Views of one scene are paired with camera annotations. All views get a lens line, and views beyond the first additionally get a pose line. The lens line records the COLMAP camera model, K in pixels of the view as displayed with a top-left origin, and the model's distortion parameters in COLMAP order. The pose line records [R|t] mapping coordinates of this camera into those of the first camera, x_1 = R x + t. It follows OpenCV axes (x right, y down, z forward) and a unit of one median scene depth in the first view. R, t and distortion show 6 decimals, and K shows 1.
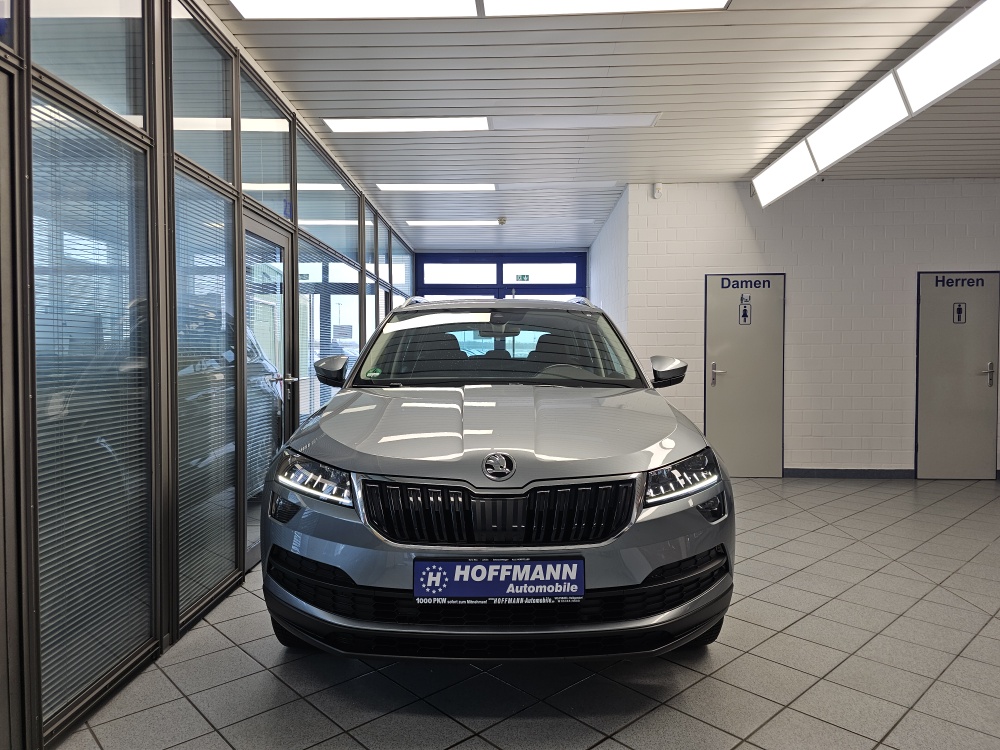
lens RADIAL K [[688.5, 0, 493.9], [0, 688.5, 381.8], [0, 0, 1]] dist [0.051130, -0.050946]
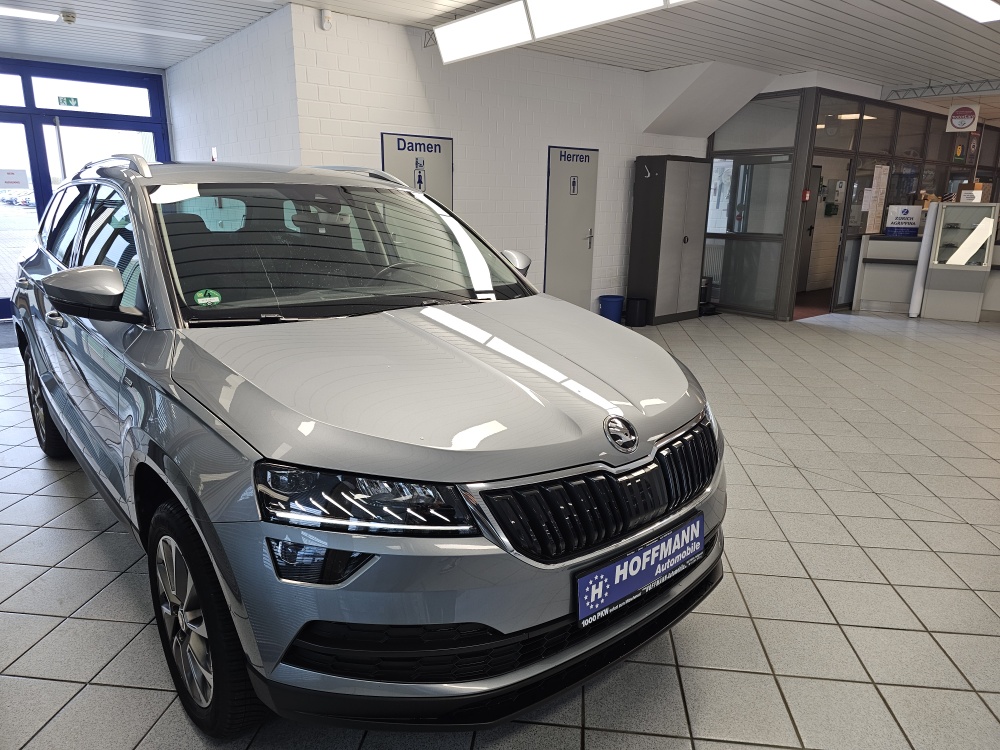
lens RADIAL K [[688.5, 0, 504.6], [0, 688.5, 383.1], [0, 0, 1]] dist [0.051130, -0.050946]
pose [[0.730768, -0.166556, 0.661995, -0.627195], [0.009687, 0.972209, 0.233913, -0.129080], [-0.682557, -0.164523, 0.712073, 0.527781]]
